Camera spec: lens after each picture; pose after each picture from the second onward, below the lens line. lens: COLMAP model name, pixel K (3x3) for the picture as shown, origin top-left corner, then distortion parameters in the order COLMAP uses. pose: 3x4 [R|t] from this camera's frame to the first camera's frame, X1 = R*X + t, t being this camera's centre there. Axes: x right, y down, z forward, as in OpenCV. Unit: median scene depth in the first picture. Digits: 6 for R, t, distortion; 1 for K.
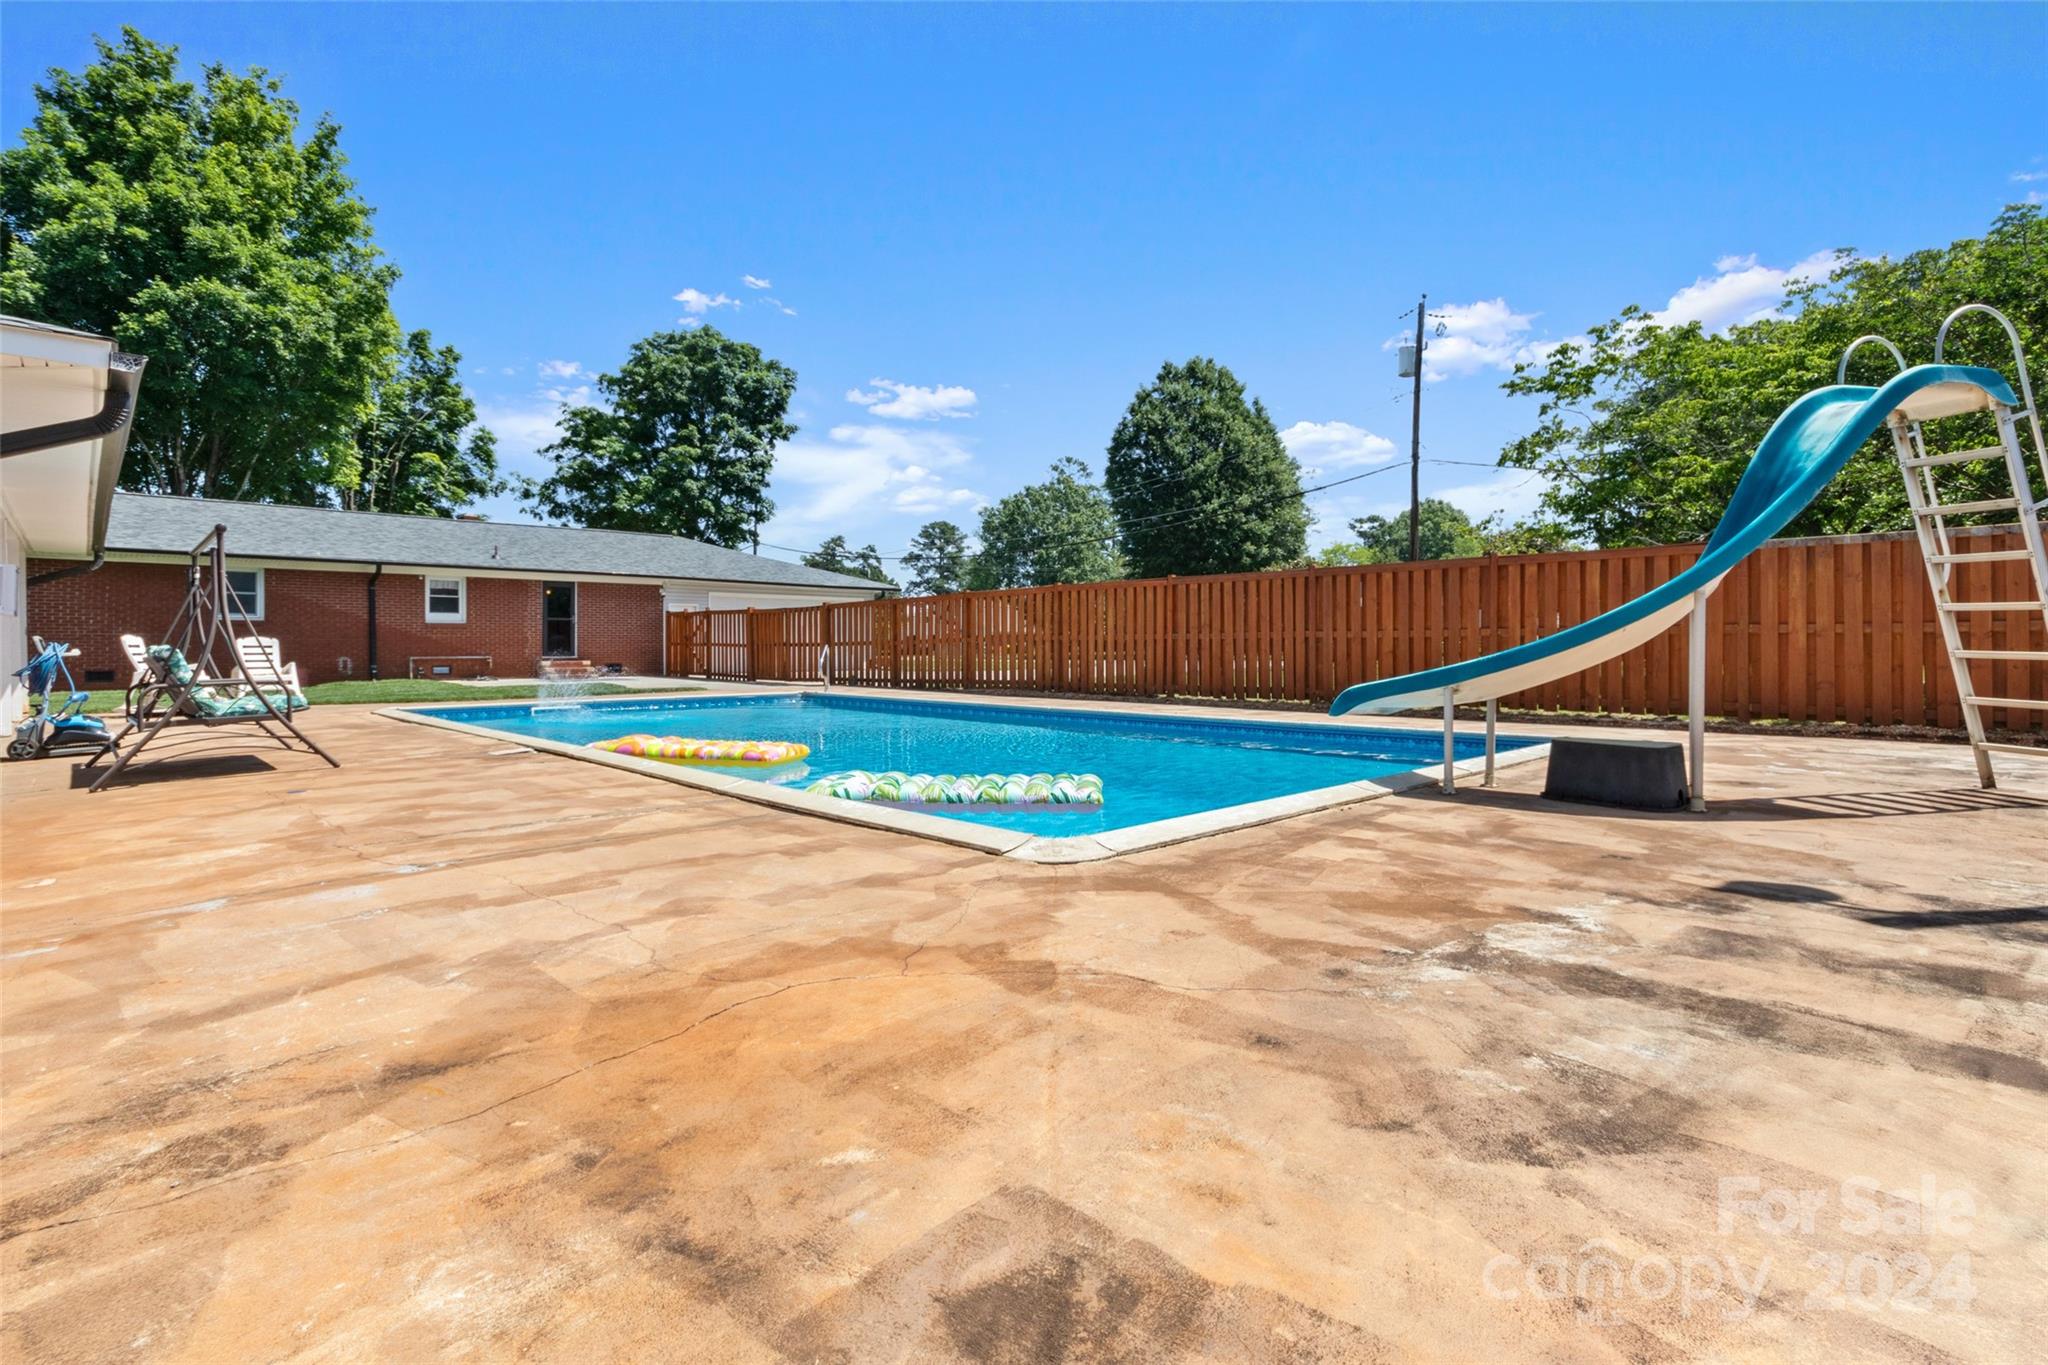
lens RADIAL K [[976.7, 0, 1029.6], [0, 976.7, 647.5], [0, 0, 1]] dist [0.001538, 0.000395]
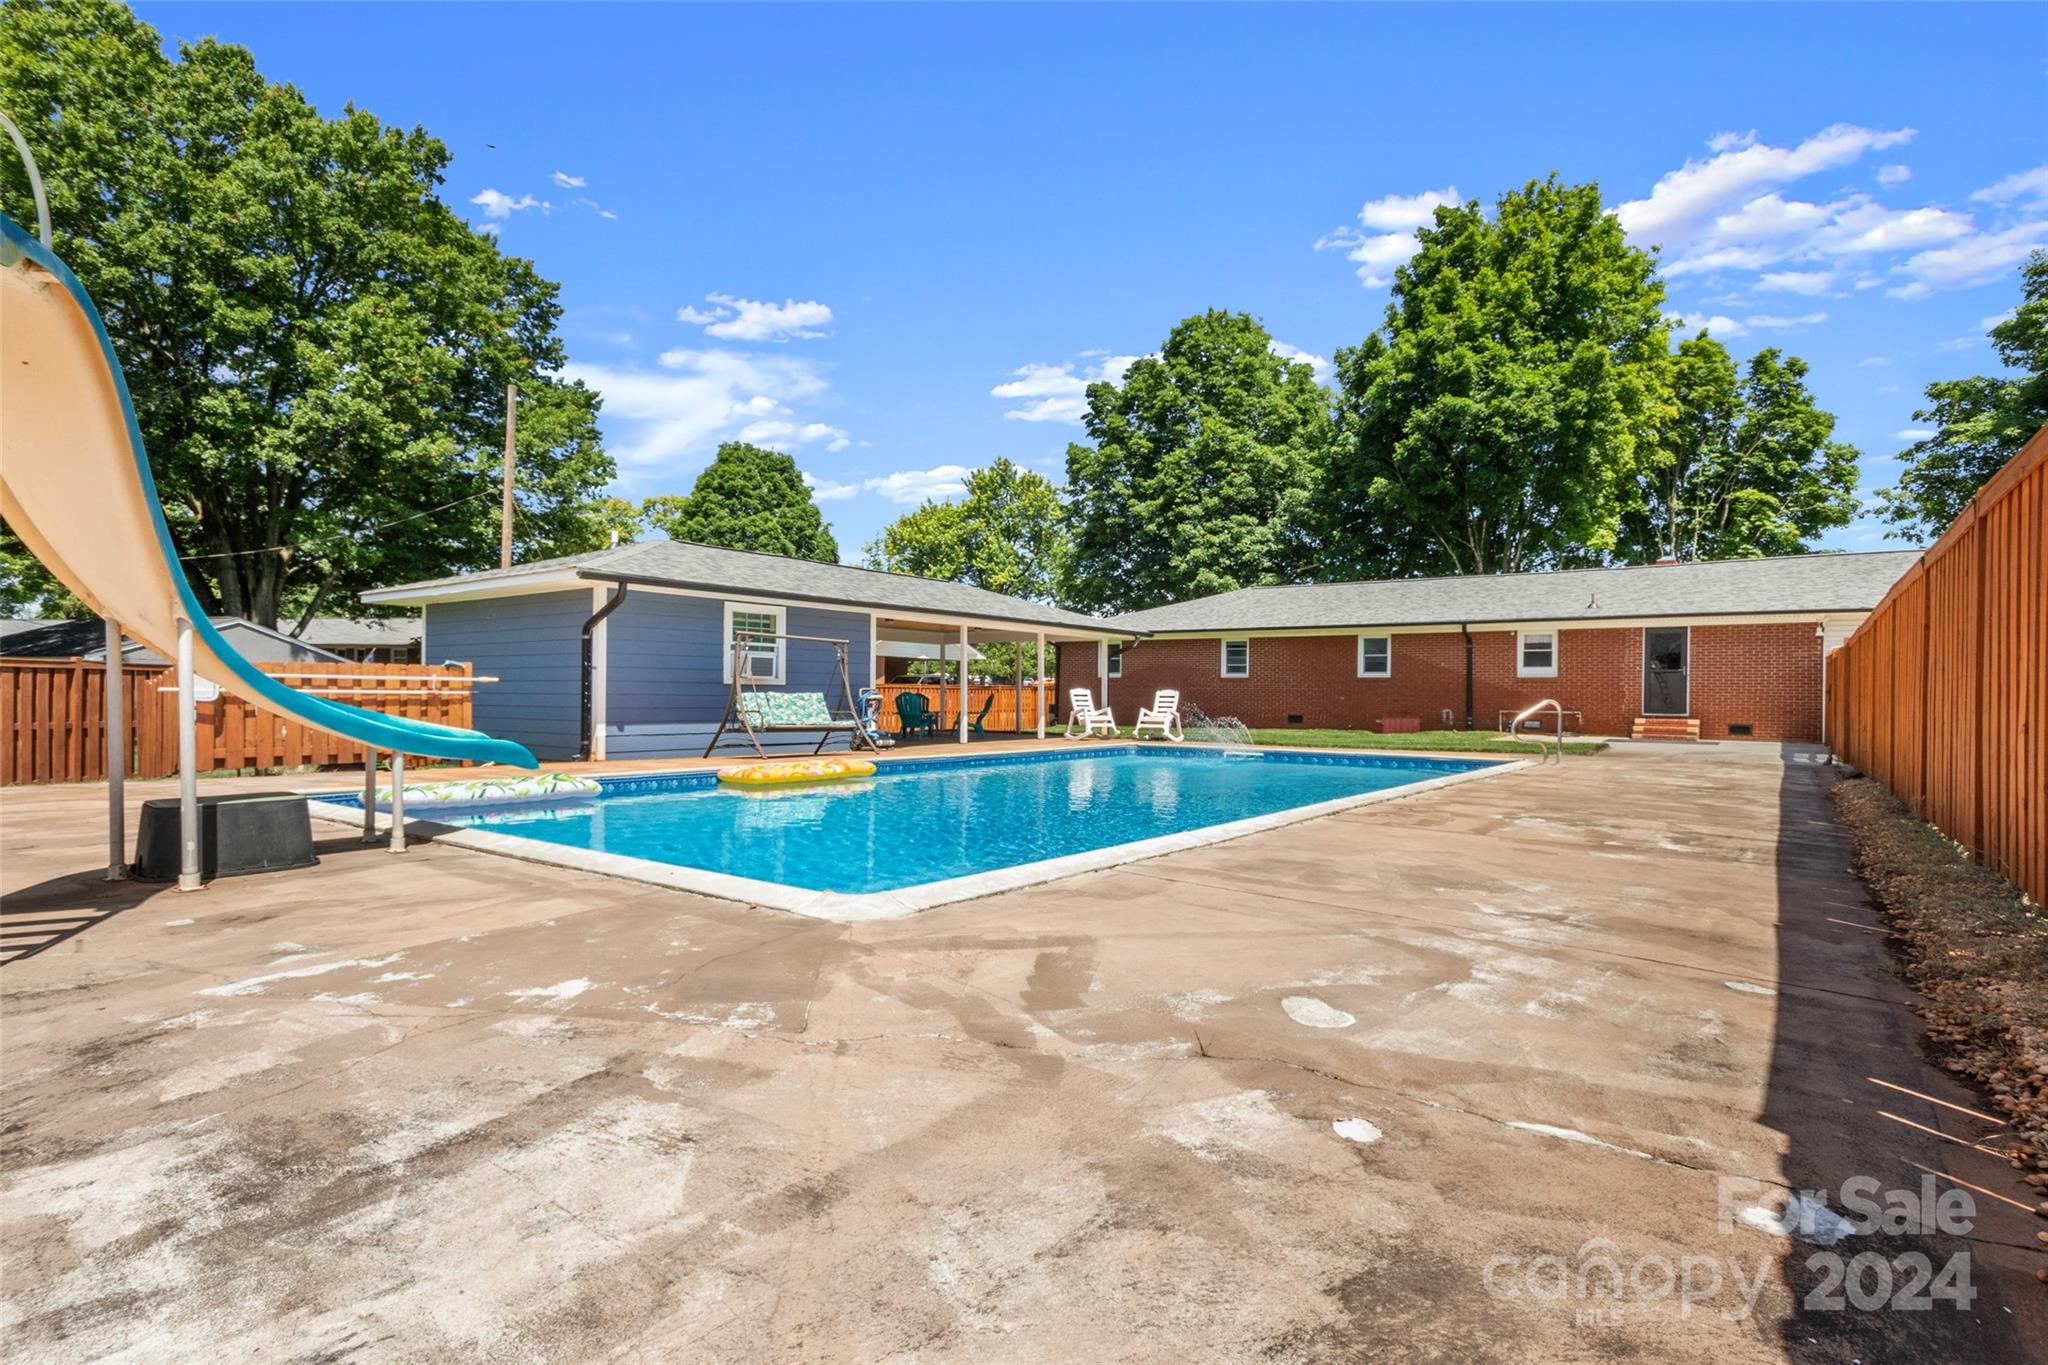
lens RADIAL K [[991.0, 0, 1024.0], [0, 991.0, 682.5], [0, 0, 1]] dist [0.003102, 0.000314]
pose [[0.145630, -0.006920, -0.989315, 0.320099], [-0.013436, 0.999869, -0.008972, -0.003751], [0.989248, 0.014599, 0.145518, 0.333426]]
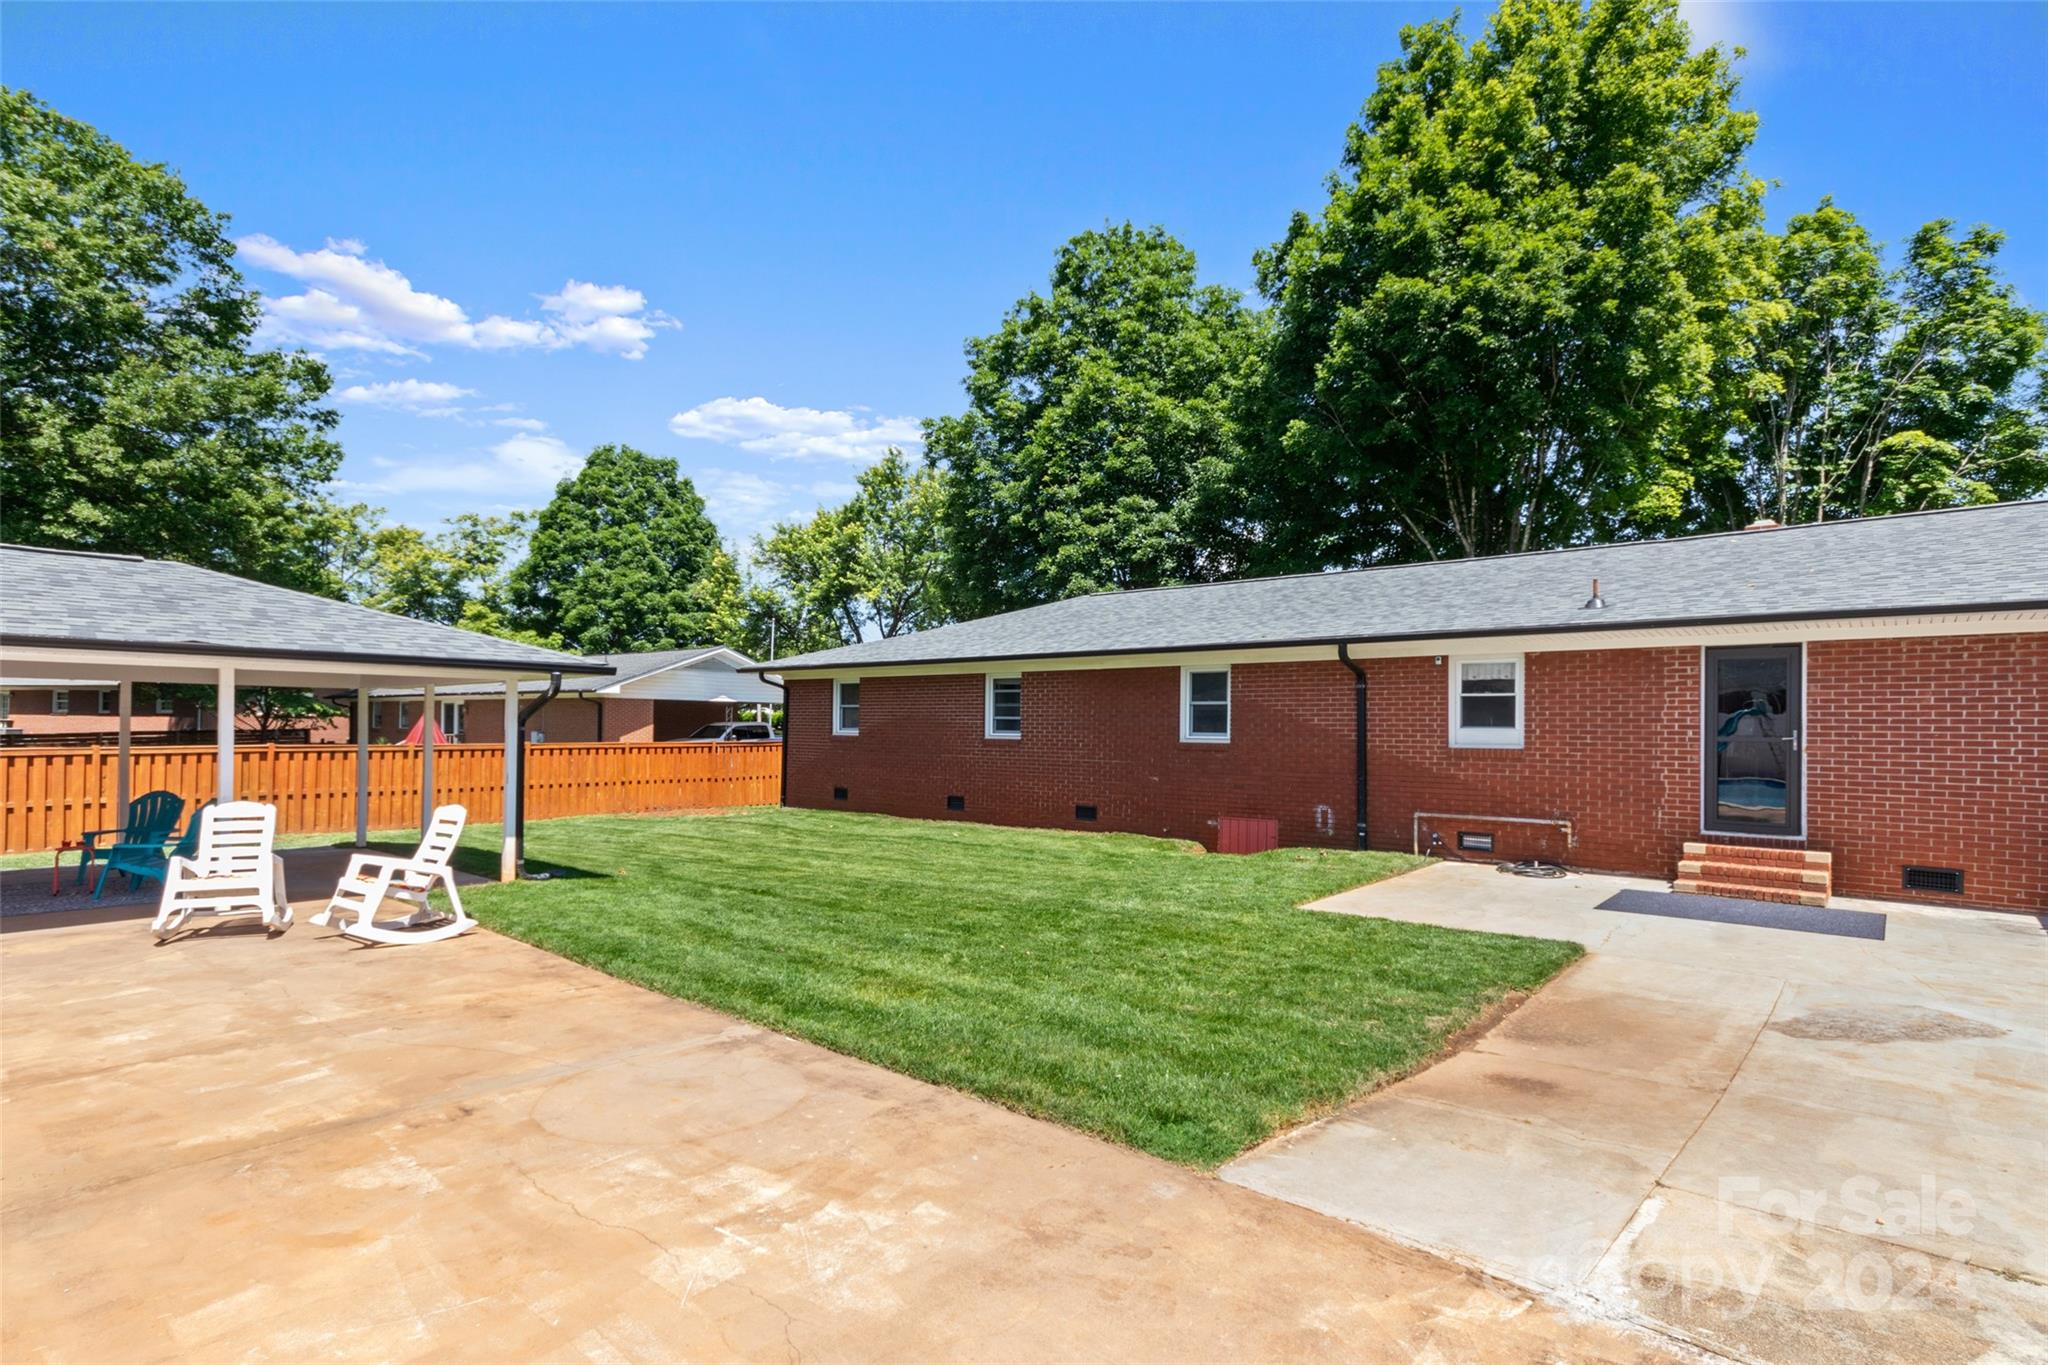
lens RADIAL K [[1010.8, 0, 1009.7], [0, 1010.8, 707.1], [0, 0, 1]] dist [0.000852, 0.000940]
pose [[0.064457, -0.016932, -0.997777, -0.097716], [-0.011761, 0.999774, -0.017726, -0.033766], [0.997851, 0.012877, 0.064243, 0.715938]]
